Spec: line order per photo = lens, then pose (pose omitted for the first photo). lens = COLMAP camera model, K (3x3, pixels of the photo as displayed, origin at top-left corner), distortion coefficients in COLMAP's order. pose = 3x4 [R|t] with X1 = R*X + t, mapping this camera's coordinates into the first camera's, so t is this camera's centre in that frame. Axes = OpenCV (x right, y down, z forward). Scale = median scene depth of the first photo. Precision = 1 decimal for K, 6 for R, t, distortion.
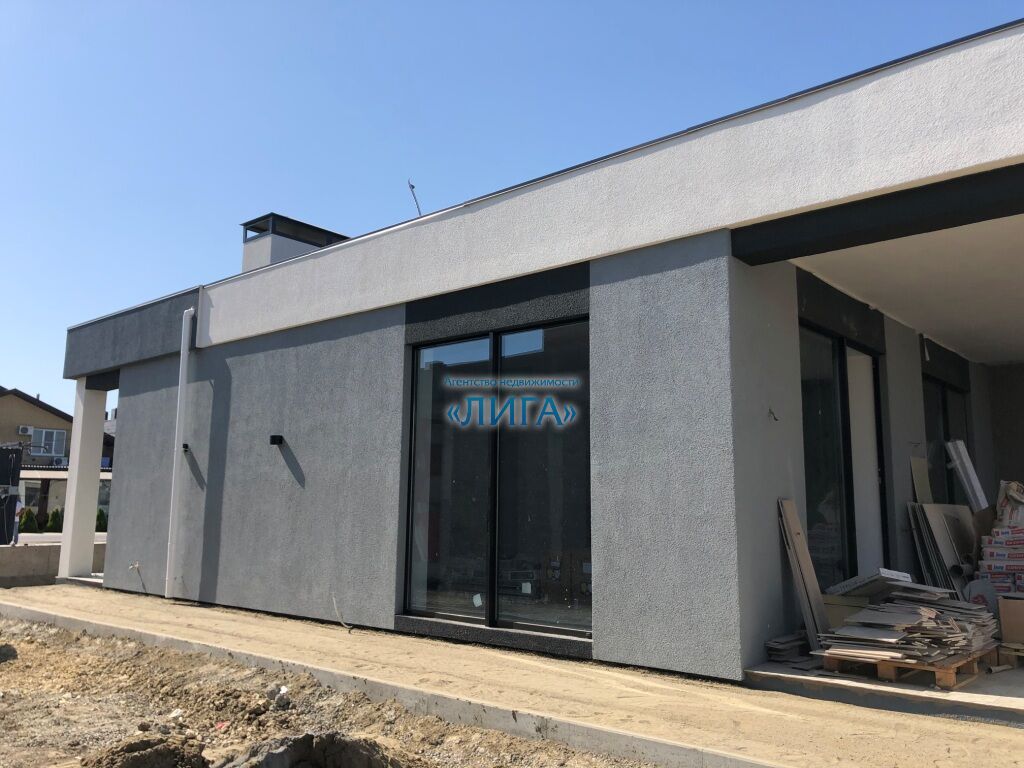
lens RADIAL K [[848.7, 0, 547.7], [0, 848.7, 386.5], [0, 0, 1]] dist [-0.000177, -0.062599]
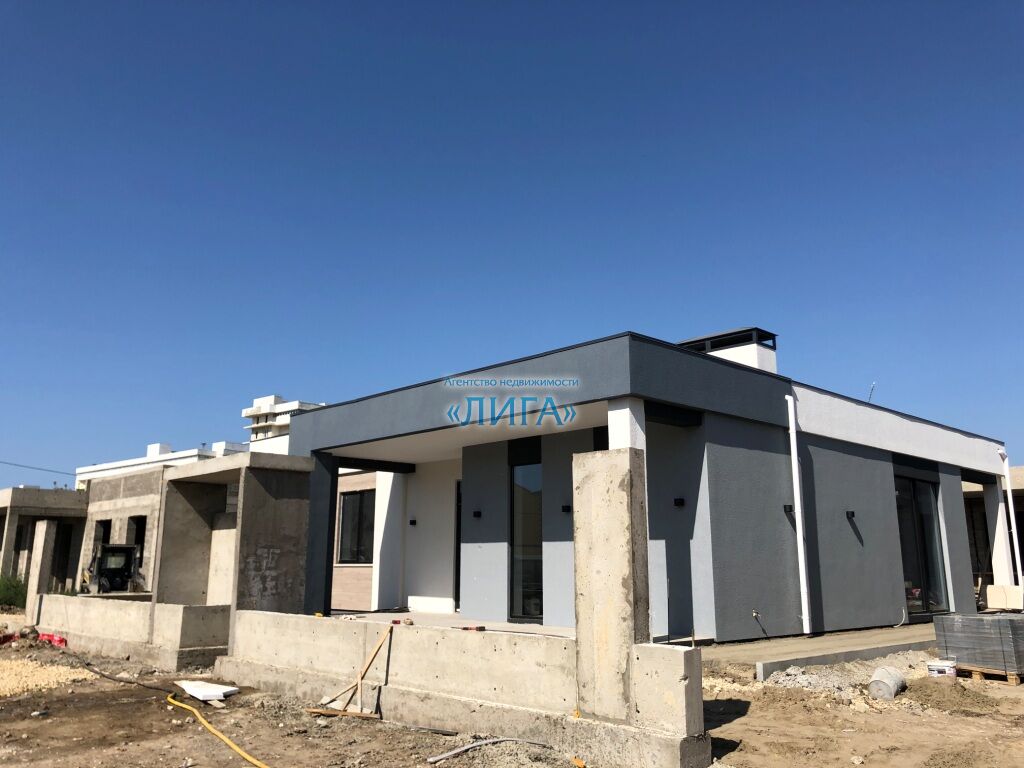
lens RADIAL K [[839.8, 0, 512.0], [0, 839.8, 384.0], [0, 0, 1]] dist [0.053993, -0.062712]
pose [[0.119173, 0.196703, 0.973194, -1.797769], [-0.148974, 0.972625, -0.178345, 0.184863], [-0.981634, -0.123727, 0.145215, 1.313863]]
